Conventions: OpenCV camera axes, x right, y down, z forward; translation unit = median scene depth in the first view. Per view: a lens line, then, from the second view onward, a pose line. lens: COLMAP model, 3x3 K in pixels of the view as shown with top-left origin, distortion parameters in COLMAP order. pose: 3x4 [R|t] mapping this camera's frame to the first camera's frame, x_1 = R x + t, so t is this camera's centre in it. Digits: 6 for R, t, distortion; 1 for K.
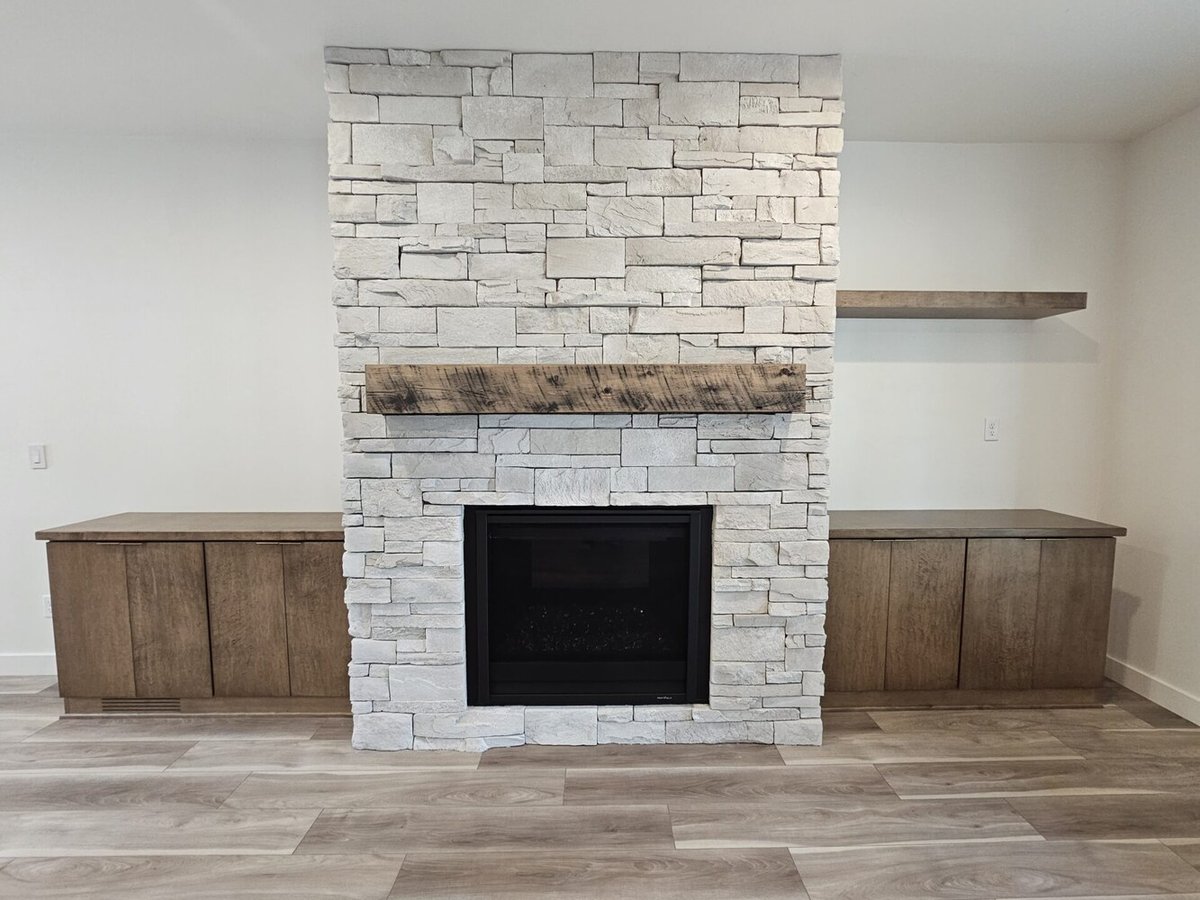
lens RADIAL K [[491.8, 0, 608.0], [0, 491.8, 445.7], [0, 0, 1]] dist [-0.002967, 0.000705]
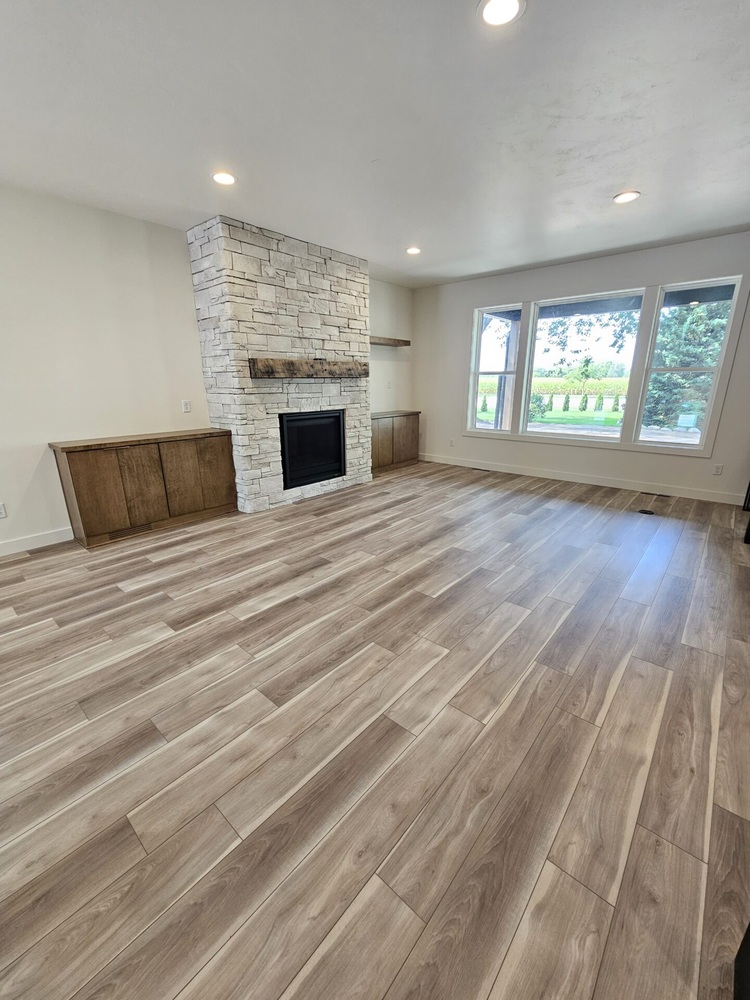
lens RADIAL K [[409.8, 0, 378.8], [0, 409.8, 504.9], [0, 0, 1]] dist [-0.002967, 0.000705]
pose [[0.663737, -0.220846, 0.714619, -1.636518], [0.063154, 0.968552, 0.240665, 0.100693], [-0.745295, -0.114607, 0.656811, -0.930846]]
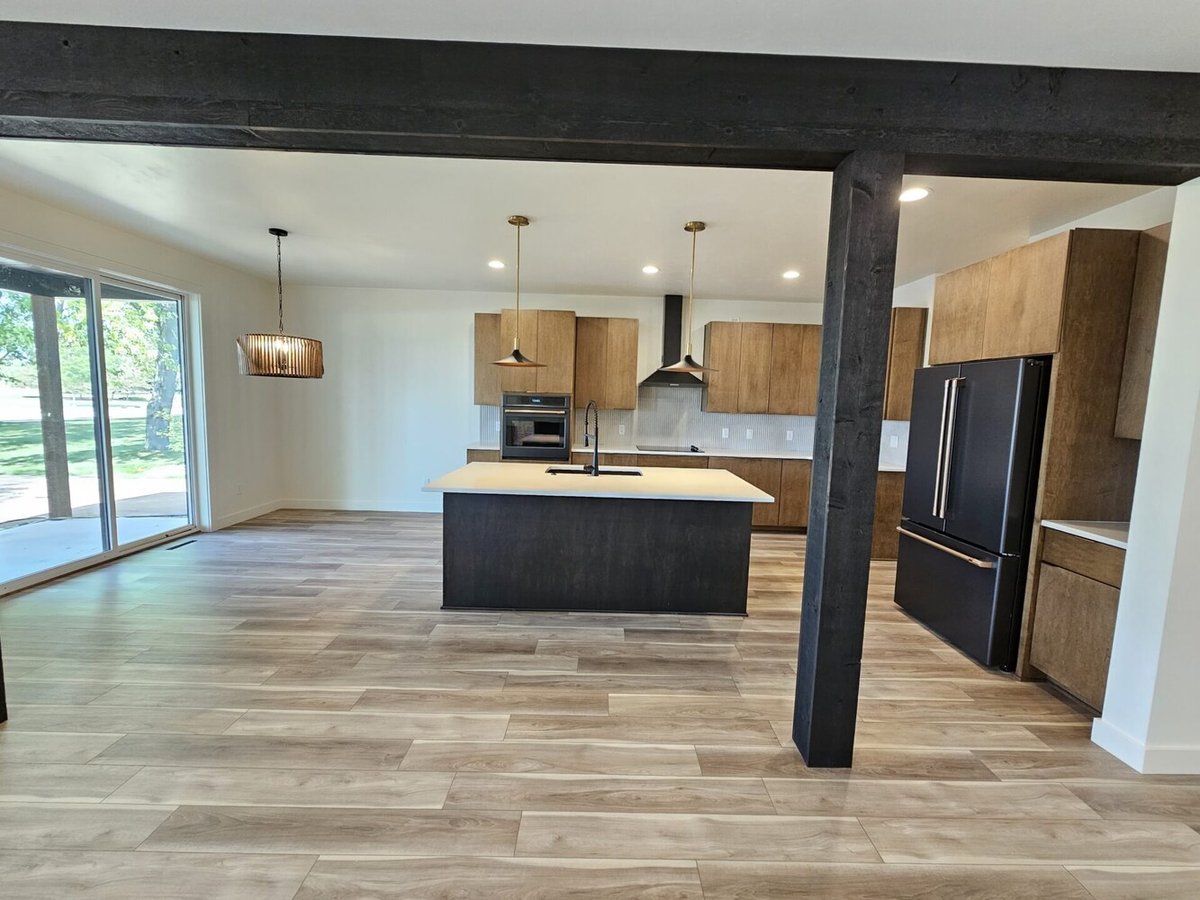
lens RADIAL K [[491.8, 0, 606.9], [0, 491.8, 445.2], [0, 0, 1]] dist [-0.002967, 0.000705]
pose [[-0.999507, -0.031410, 0.000207, -0.666565], [-0.030925, 0.985173, 0.168751, -0.033069], [-0.005505, 0.168662, -0.985659, -0.087209]]
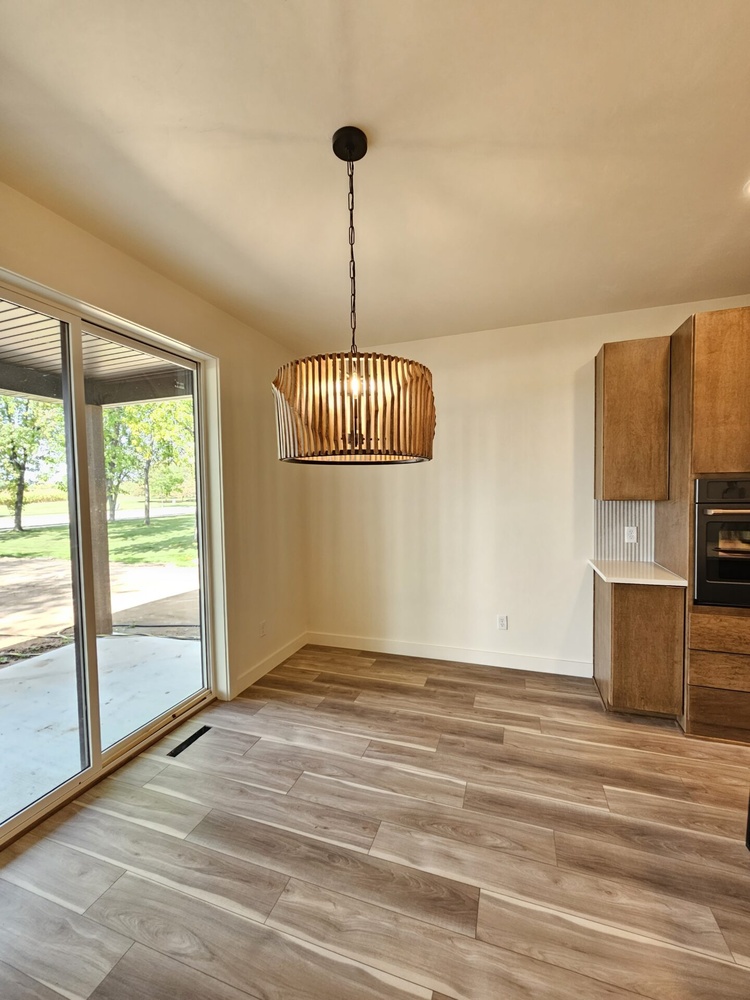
lens RADIAL K [[409.8, 0, 376.3], [0, 409.8, 501.4], [0, 0, 1]] dist [-0.002967, 0.000705]
pose [[-0.938885, 0.004620, 0.344201, 0.380402], [0.043152, 0.993602, 0.104373, 0.068259], [-0.341516, 0.112847, -0.933077, -1.413480]]
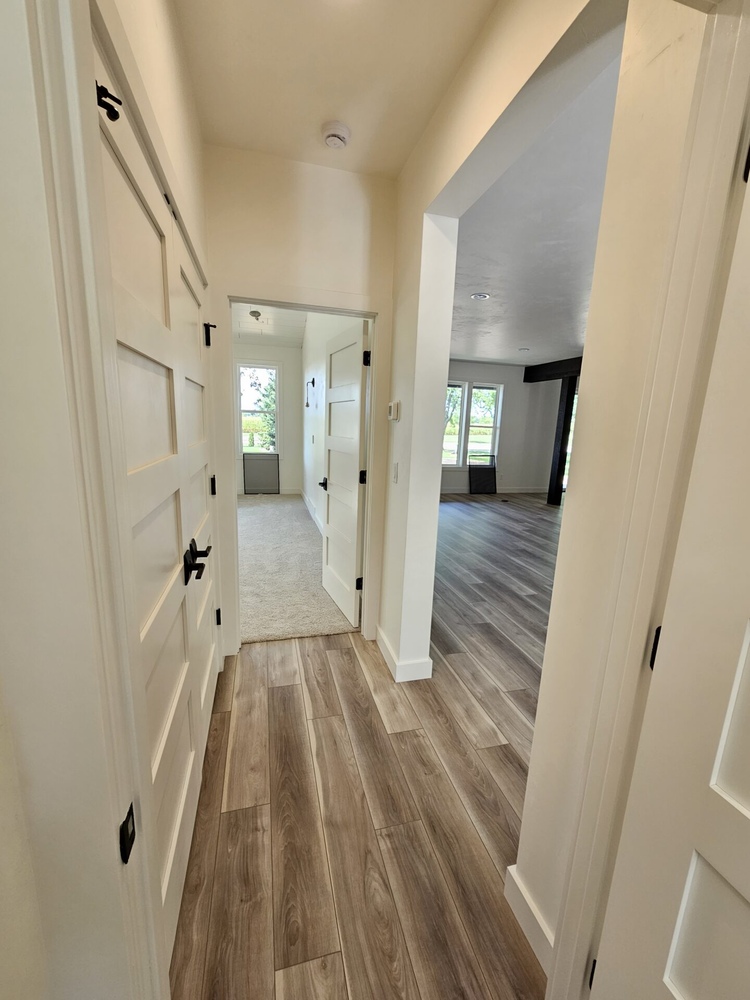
lens RADIAL K [[409.8, 0, 378.0], [0, 409.8, 500.6], [0, 0, 1]] dist [-0.002967, 0.000705]
pose [[-0.251603, -0.180798, 0.950793, -2.777246], [0.045386, 0.979112, 0.198193, -0.140420], [-0.966766, 0.093018, -0.238142, 1.688325]]
